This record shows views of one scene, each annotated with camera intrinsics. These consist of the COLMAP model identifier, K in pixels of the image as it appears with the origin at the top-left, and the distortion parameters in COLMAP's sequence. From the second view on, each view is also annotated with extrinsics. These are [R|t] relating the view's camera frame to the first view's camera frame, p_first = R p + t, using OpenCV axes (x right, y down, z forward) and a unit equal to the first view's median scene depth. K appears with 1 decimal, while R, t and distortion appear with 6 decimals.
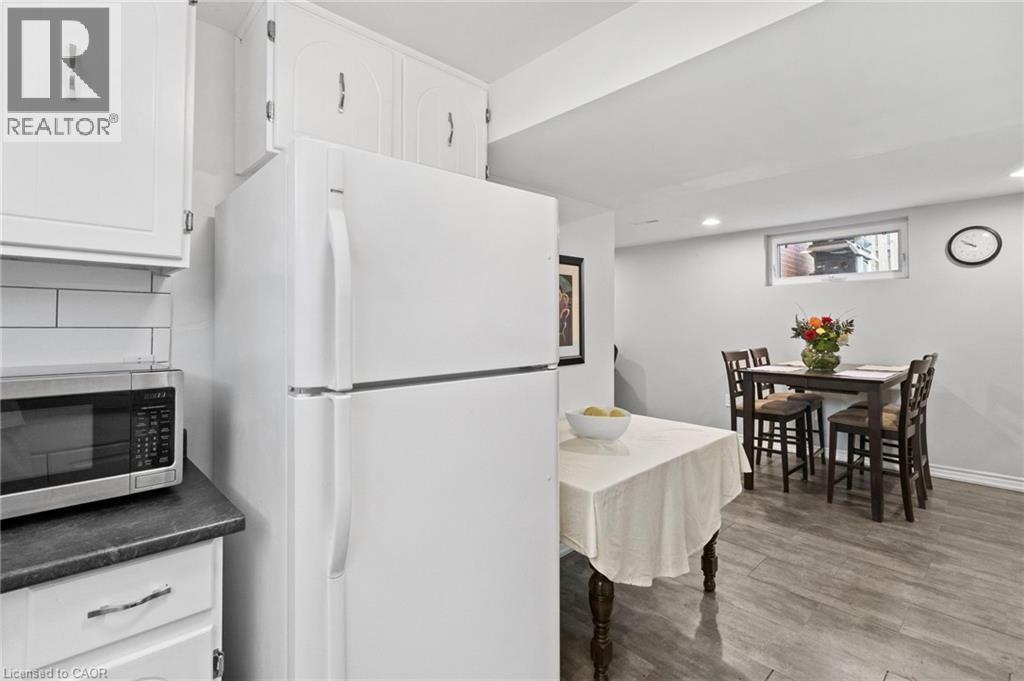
lens RADIAL K [[482.5, 0, 525.7], [0, 482.5, 322.3], [0, 0, 1]] dist [0.002136, -0.000144]
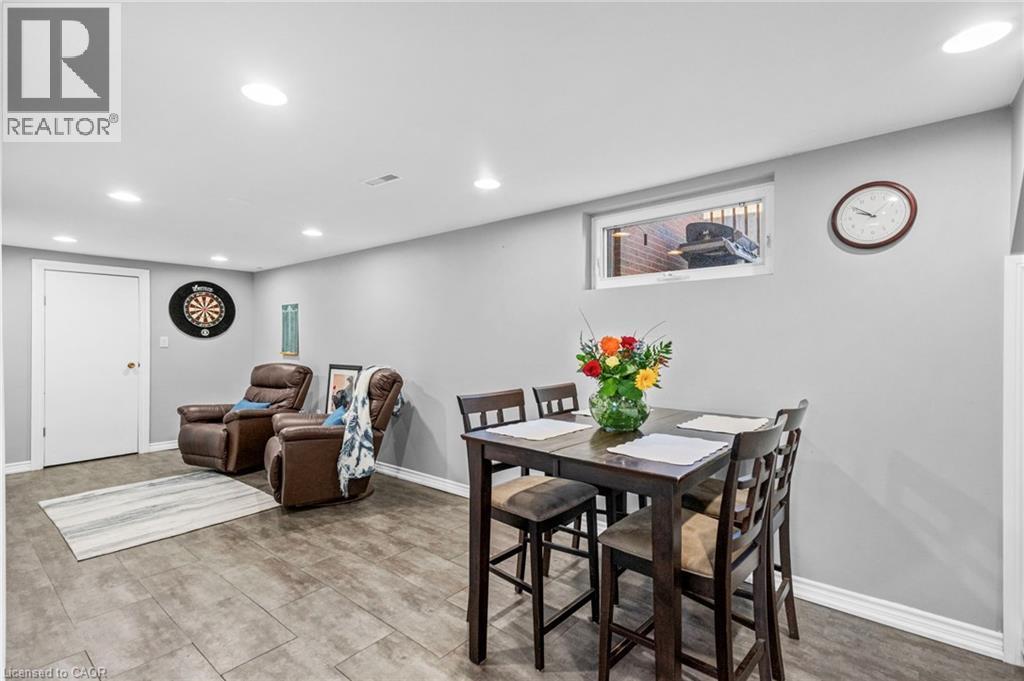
lens RADIAL K [[482.5, 0, 512.1], [0, 482.5, 345.4], [0, 0, 1]] dist [0.002136, -0.000144]
pose [[0.995337, 0.010105, 0.095929, 0.438989], [-0.010793, 0.999920, 0.006658, -0.002678], [-0.095854, -0.007662, 0.995366, 0.458629]]
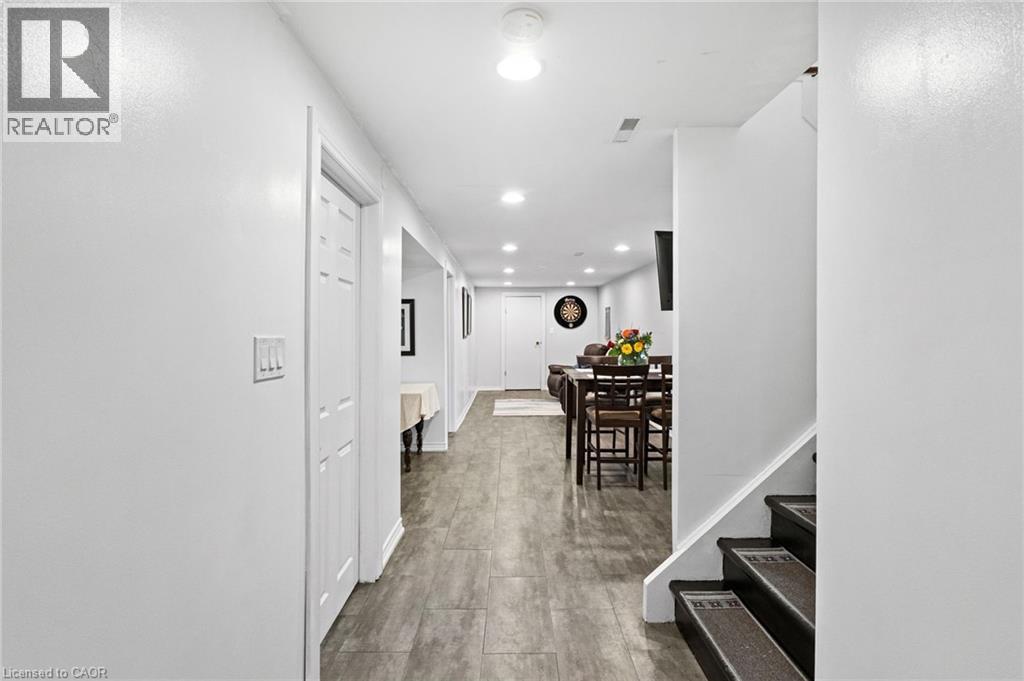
lens RADIAL K [[482.5, 0, 512.8], [0, 482.5, 334.2], [0, 0, 1]] dist [0.002136, -0.000144]
pose [[0.709168, 0.009712, -0.704972, 1.300506], [0.003469, 0.999845, 0.017263, -0.021294], [0.705031, -0.014688, 0.709025, -0.055398]]
